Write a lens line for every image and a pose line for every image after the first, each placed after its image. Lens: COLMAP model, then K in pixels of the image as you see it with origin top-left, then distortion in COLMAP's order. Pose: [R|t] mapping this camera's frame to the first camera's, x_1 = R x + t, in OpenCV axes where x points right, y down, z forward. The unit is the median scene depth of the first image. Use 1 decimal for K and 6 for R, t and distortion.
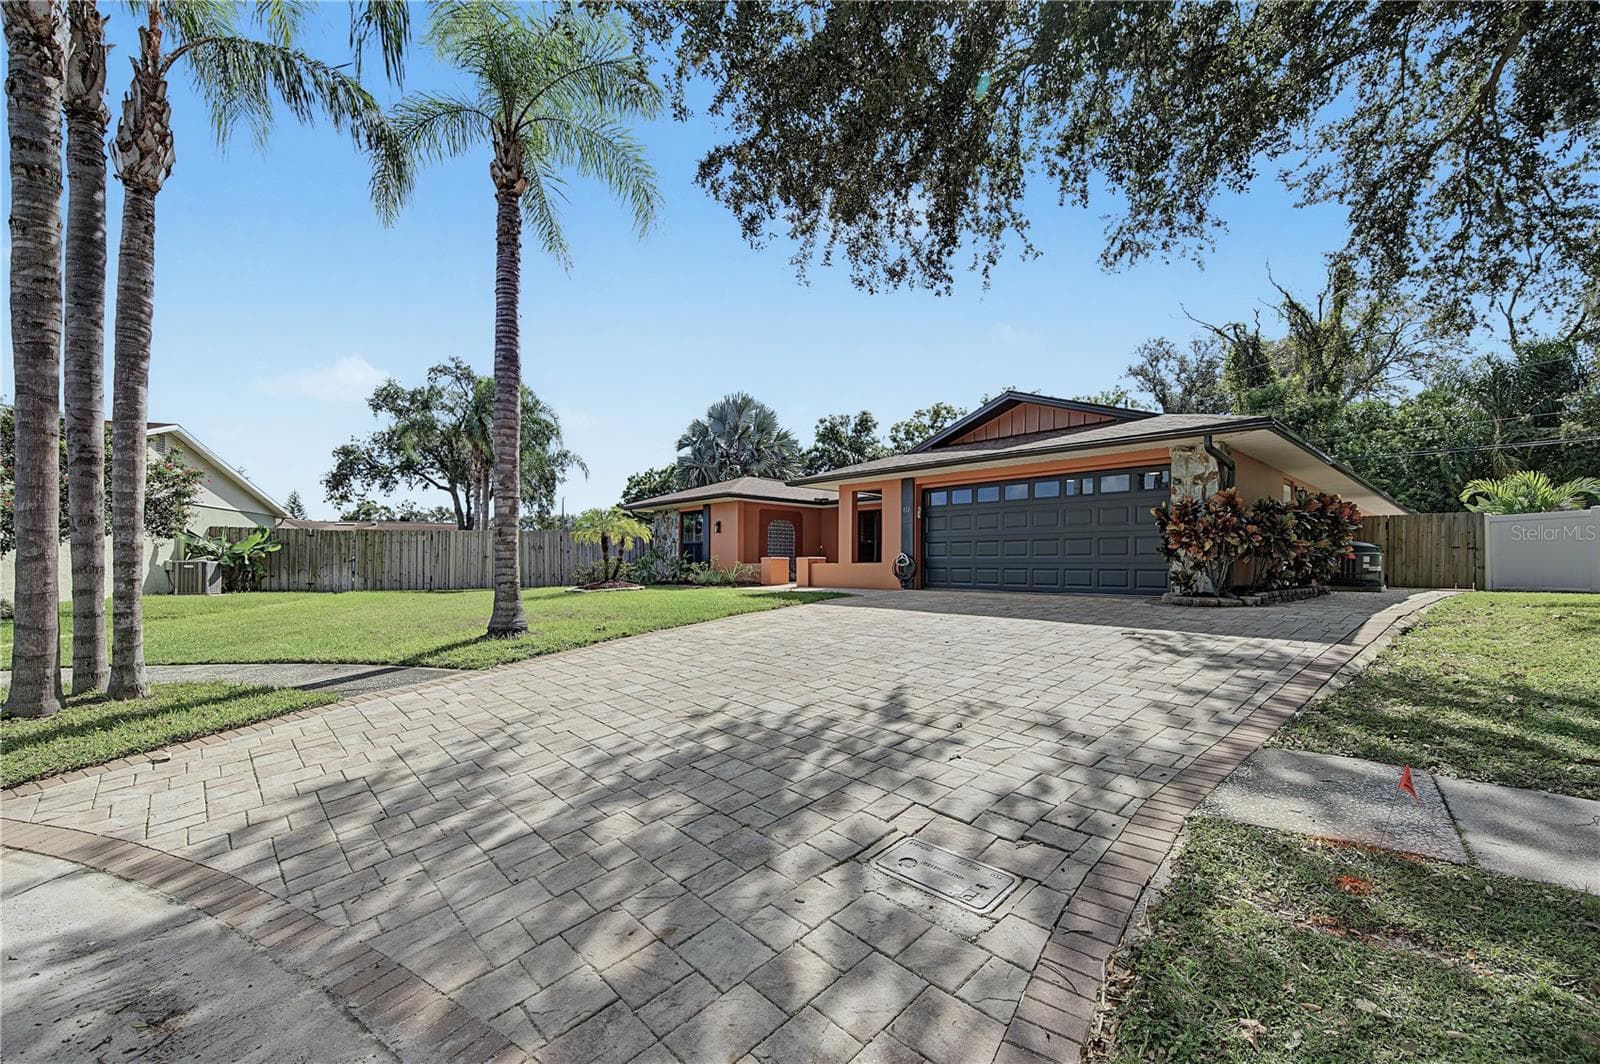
lens RADIAL K [[647.2, 0, 798.0], [0, 647.2, 541.4], [0, 0, 1]] dist [-0.000380, -0.000209]
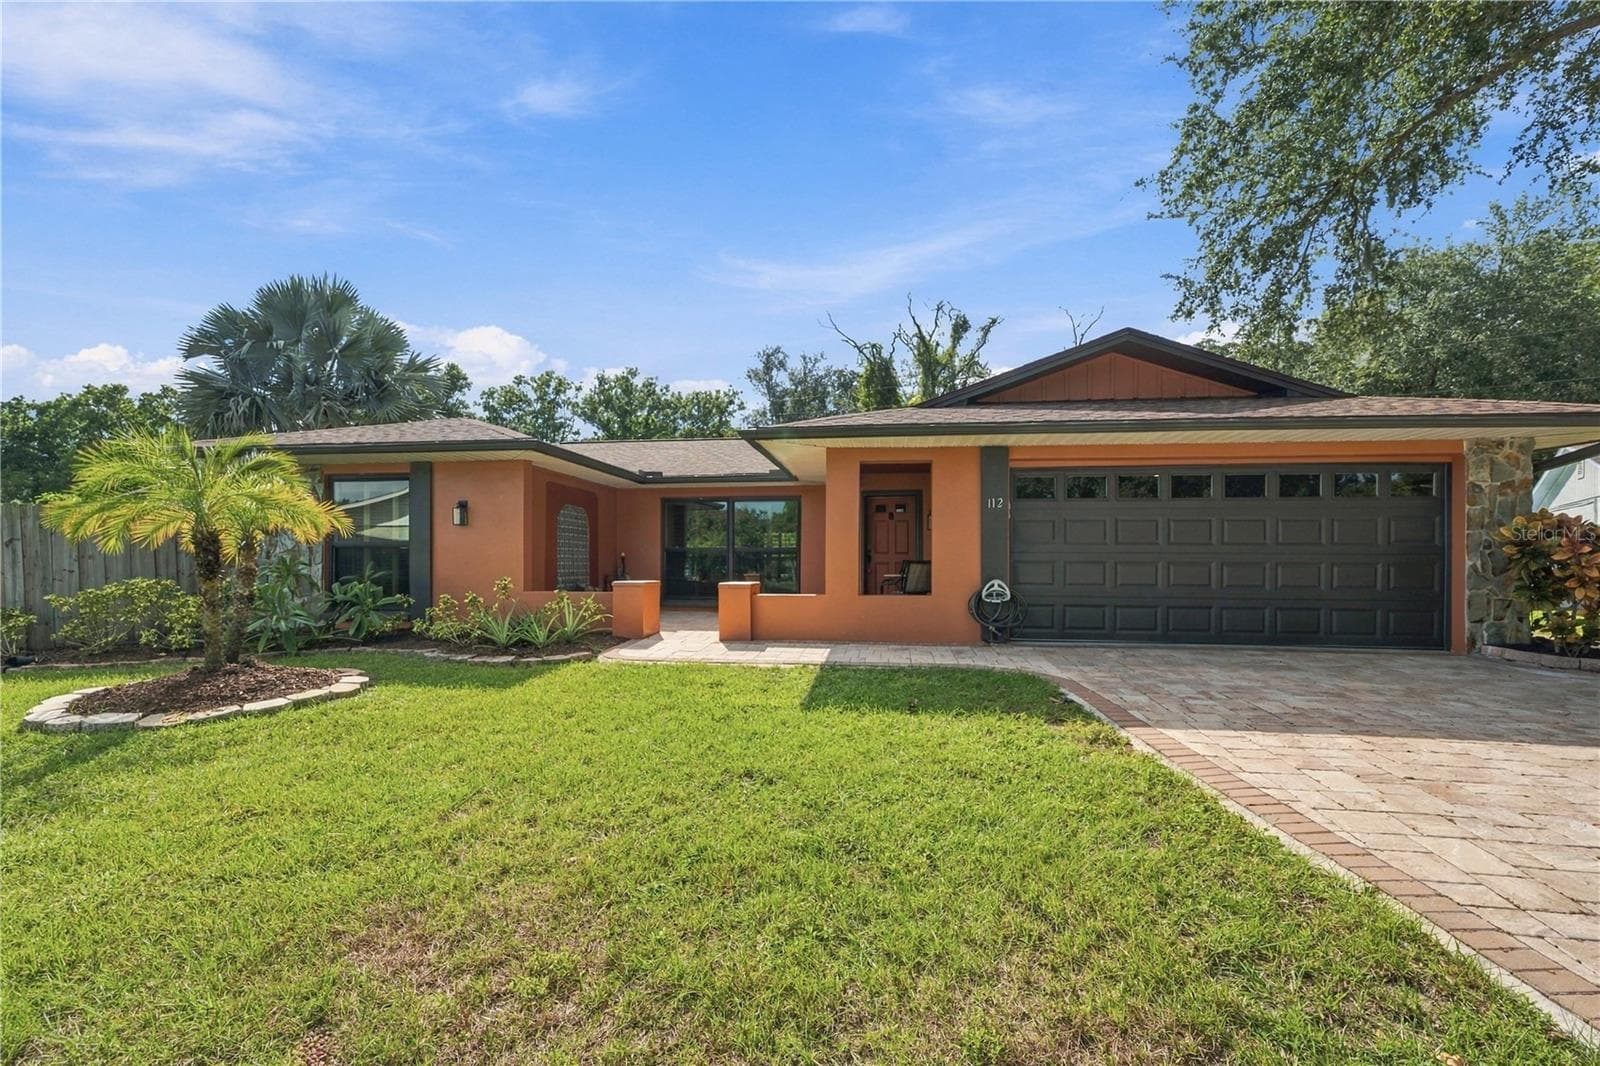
lens RADIAL K [[647.2, 0, 798.0], [0, 647.2, 542.4], [0, 0, 1]] dist [-0.000380, -0.000209]
pose [[0.772910, 0.015230, 0.634333, -0.127135], [-0.024118, 0.999695, 0.005385, -0.005329], [-0.634057, -0.019461, 0.773041, 0.267928]]
